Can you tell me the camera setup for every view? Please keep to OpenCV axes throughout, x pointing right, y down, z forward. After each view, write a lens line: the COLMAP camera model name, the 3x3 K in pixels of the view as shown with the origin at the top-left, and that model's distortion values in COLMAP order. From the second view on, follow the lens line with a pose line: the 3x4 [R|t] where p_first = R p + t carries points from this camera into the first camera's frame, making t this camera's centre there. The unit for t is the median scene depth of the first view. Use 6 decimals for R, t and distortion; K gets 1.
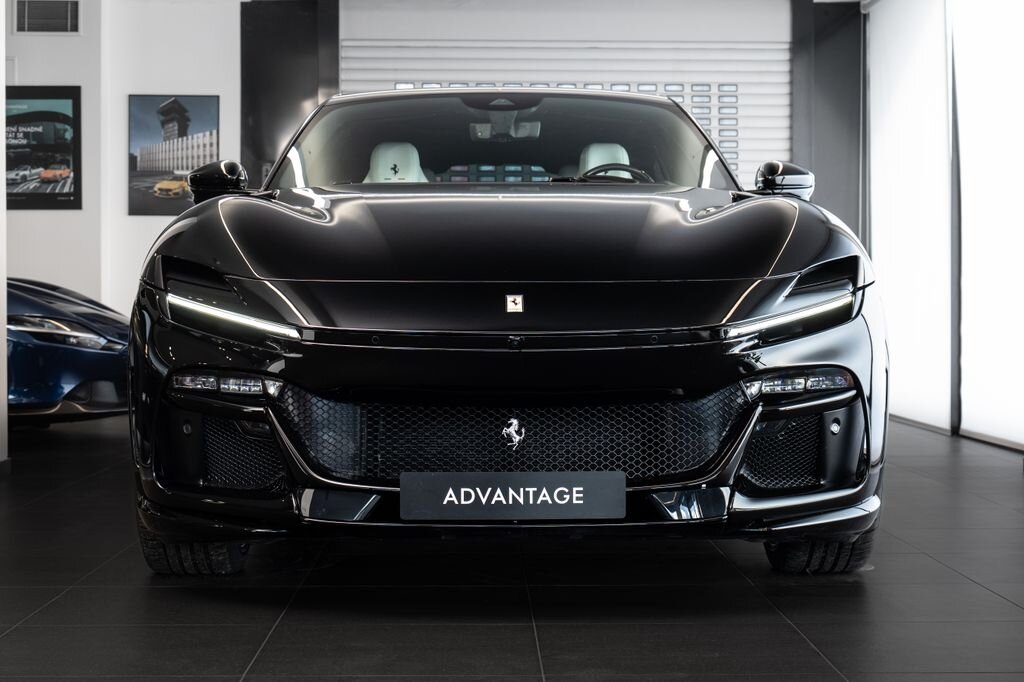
lens RADIAL K [[1772.0, 0, 512.5], [0, 1772.0, 340.1], [0, 0, 1]] dist [-0.012894, 0.000000]
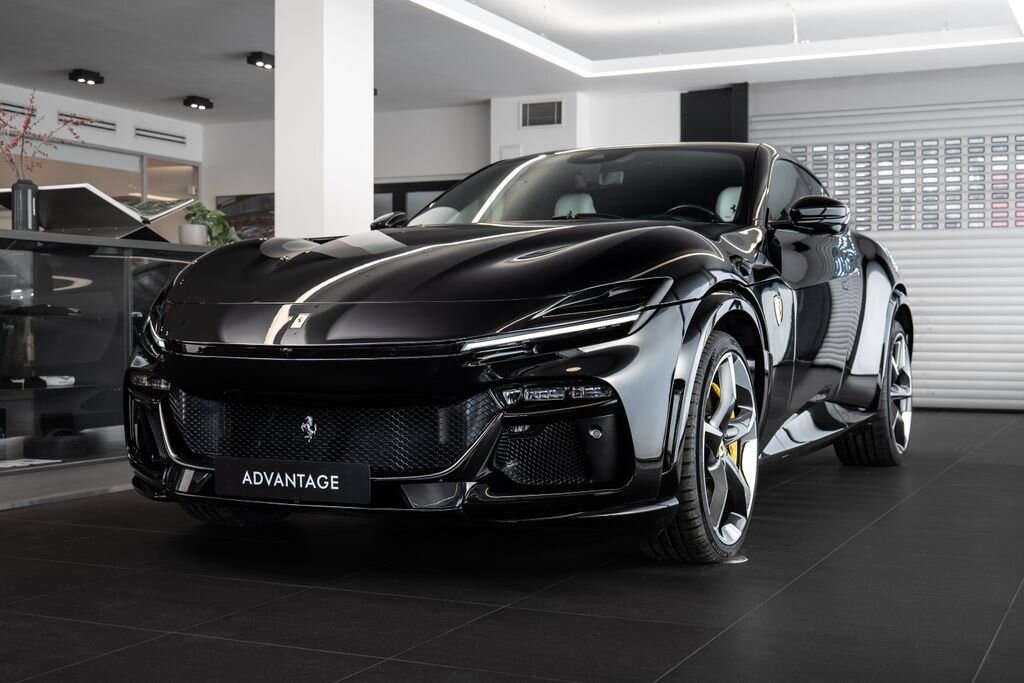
lens RADIAL K [[1284.2, 0, 513.3], [0, 1284.2, 342.8], [0, 0, 1]] dist [-0.032481, 0.000000]
pose [[0.903769, 0.005613, -0.427983, 0.514507], [-0.006678, 0.999977, -0.000987, -0.006199], [0.427968, 0.003750, 0.903786, 0.271489]]
